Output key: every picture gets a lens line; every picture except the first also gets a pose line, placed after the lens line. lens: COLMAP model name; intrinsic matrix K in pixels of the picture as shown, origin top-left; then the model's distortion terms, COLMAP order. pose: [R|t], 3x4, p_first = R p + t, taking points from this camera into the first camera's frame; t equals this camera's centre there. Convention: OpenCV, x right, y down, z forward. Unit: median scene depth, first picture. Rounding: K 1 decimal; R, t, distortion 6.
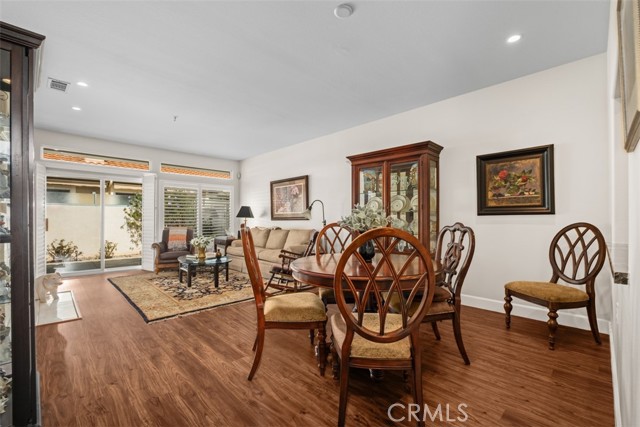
lens RADIAL K [[277.9, 0, 318.2], [0, 277.9, 215.1], [0, 0, 1]] dist [0.001190, -0.000500]
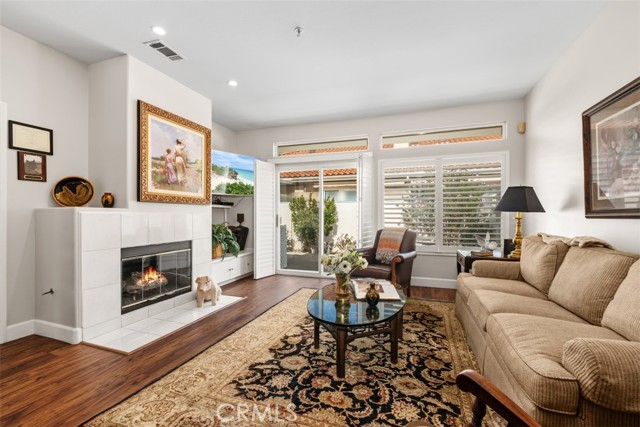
lens RADIAL K [[276.0, 0, 318.3], [0, 276.0, 211.8], [0, 0, 1]] dist [-0.000396, -0.000780]
pose [[0.437181, -0.010179, -0.899316, -0.000742], [0.012490, 0.999908, -0.005246, 0.009261], [0.899287, -0.008939, 0.437268, 0.605412]]
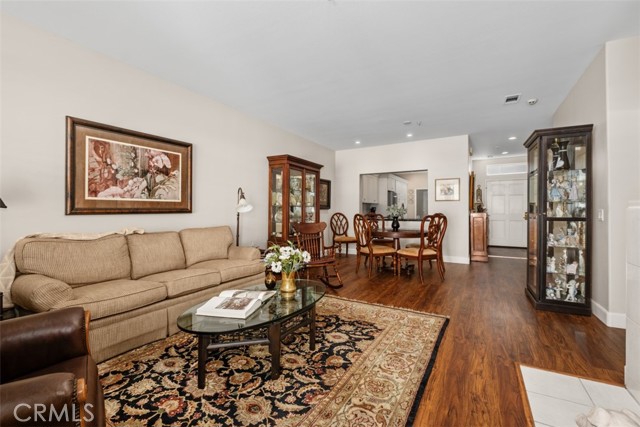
lens RADIAL K [[276.0, 0, 318.3], [0, 276.0, 211.8], [0, 0, 1]] dist [-0.000396, -0.000780]
pose [[-0.260670, 0.000059, 0.965428, -0.727132], [-0.011241, 0.999932, -0.003096, 0.012984], [-0.965362, -0.011660, -0.260652, 0.867761]]
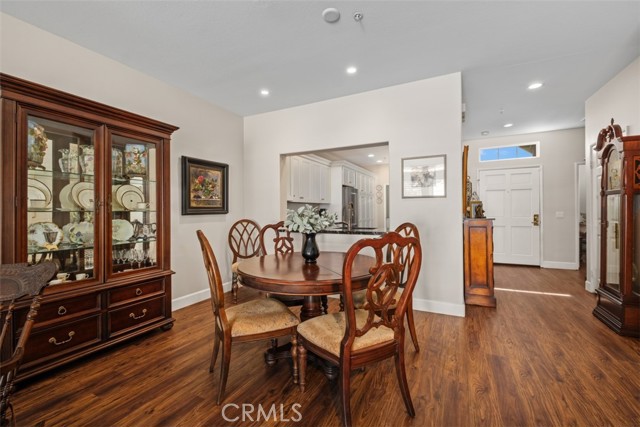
lens RADIAL K [[276.0, 0, 318.3], [0, 276.0, 211.8], [0, 0, 1]] dist [-0.000396, -0.000780]
pose [[-0.321747, 0.002267, 0.946823, -0.313307], [-0.003207, 0.999989, -0.003484, -0.005529], [-0.946820, -0.004157, -0.321736, 0.512425]]
